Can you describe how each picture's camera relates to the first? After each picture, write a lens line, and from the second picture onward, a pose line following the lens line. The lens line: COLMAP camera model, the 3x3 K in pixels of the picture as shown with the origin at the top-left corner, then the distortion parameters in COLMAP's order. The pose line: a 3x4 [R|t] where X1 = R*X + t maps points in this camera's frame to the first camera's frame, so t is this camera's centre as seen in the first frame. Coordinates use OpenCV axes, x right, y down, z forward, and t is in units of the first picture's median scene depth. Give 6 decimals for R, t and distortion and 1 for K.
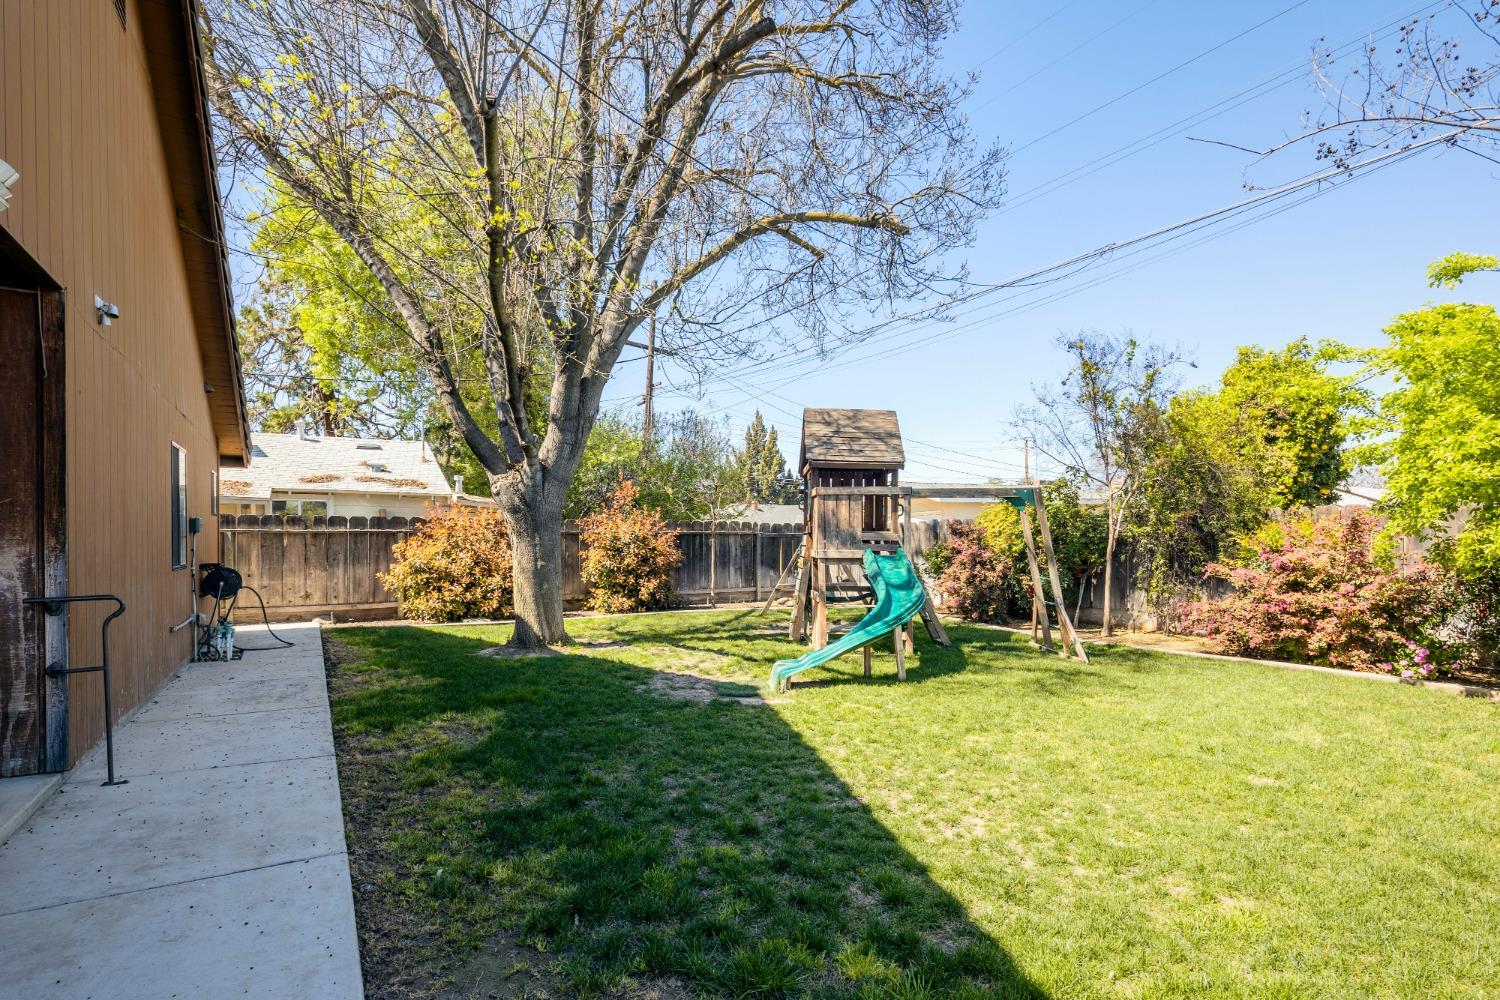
lens RADIAL K [[728.0, 0, 750.0], [0, 728.0, 545.4], [0, 0, 1]] dist [0.003839, -0.001299]
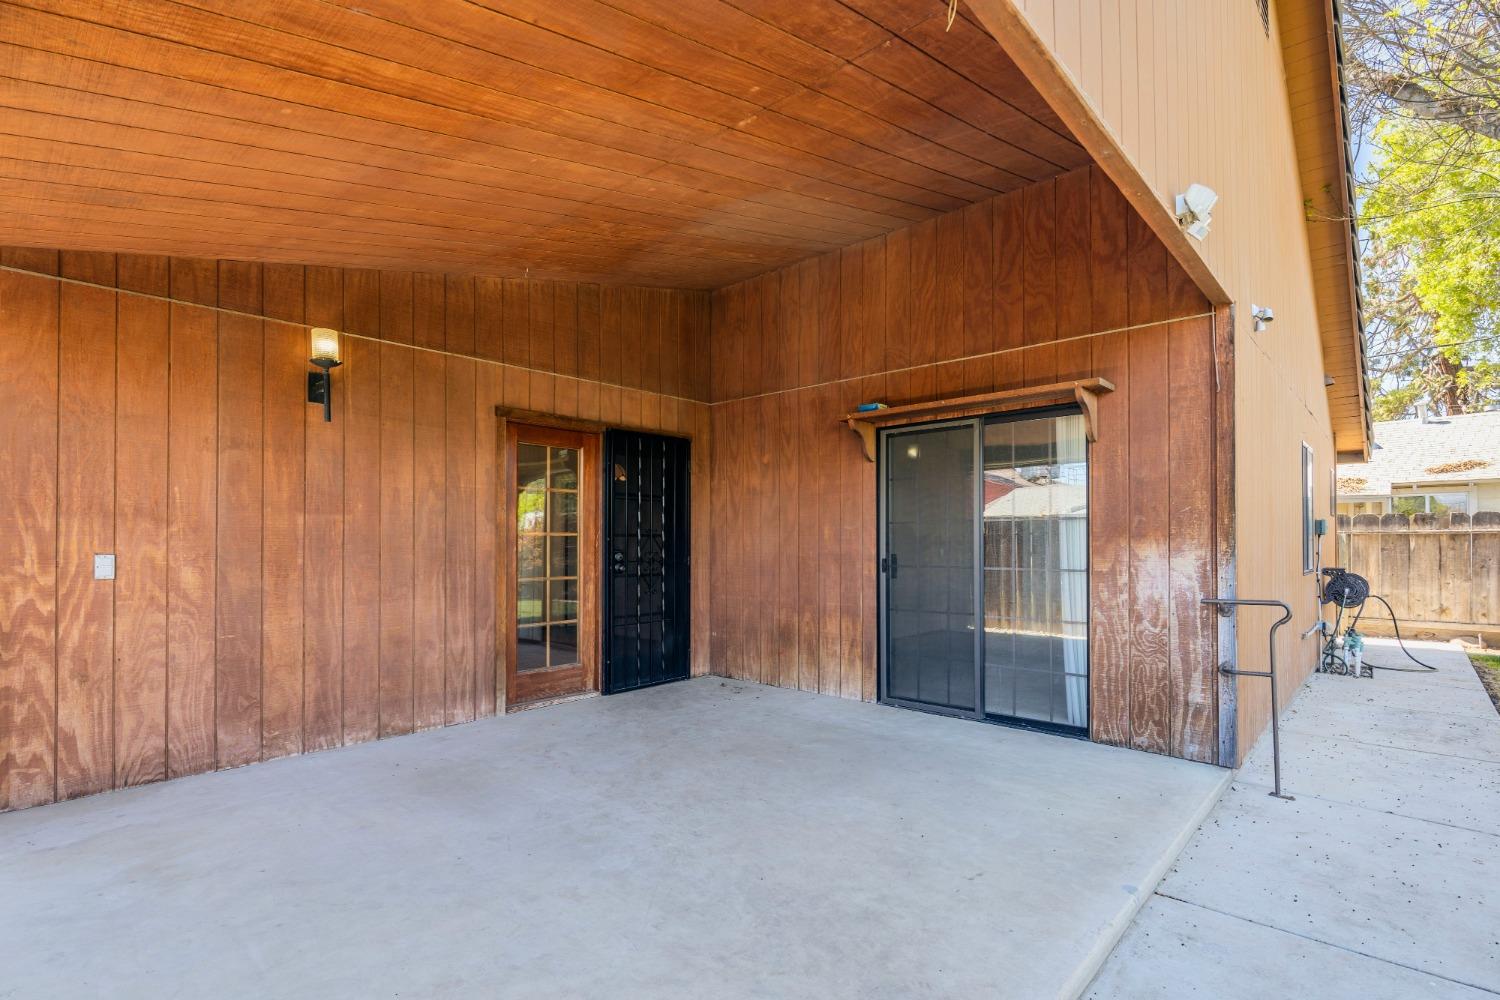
lens RADIAL K [[721.7, 0, 747.3], [0, 721.7, 537.3], [0, 0, 1]] dist [-0.000452, -0.001395]
pose [[0.283193, -0.005653, -0.959046, -0.065609], [-0.006561, 0.999948, -0.007832, -0.002099], [0.959041, 0.008511, 0.283141, 0.020804]]
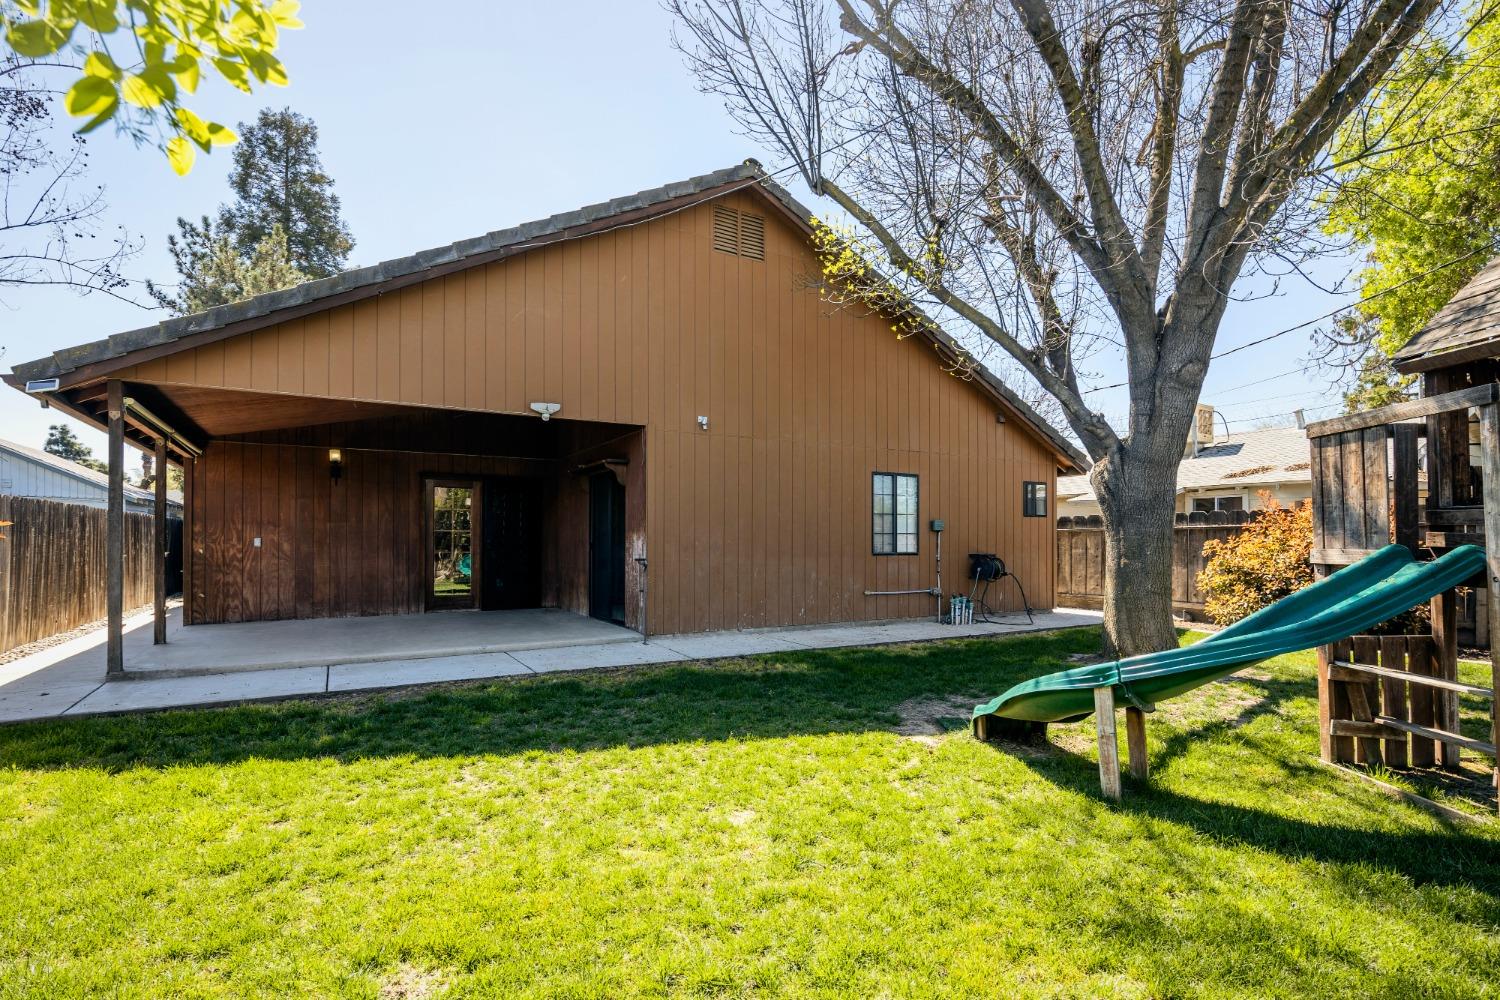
lens RADIAL K [[725.0, 0, 751.9], [0, 725.0, 548.0], [0, 0, 1]] dist [-0.000039, -0.000465]
pose [[-0.020369, 0.009290, -0.999749, 0.570180], [-0.008704, 0.999917, 0.009469, 0.005100], [0.999755, 0.008894, -0.020287, 0.589440]]
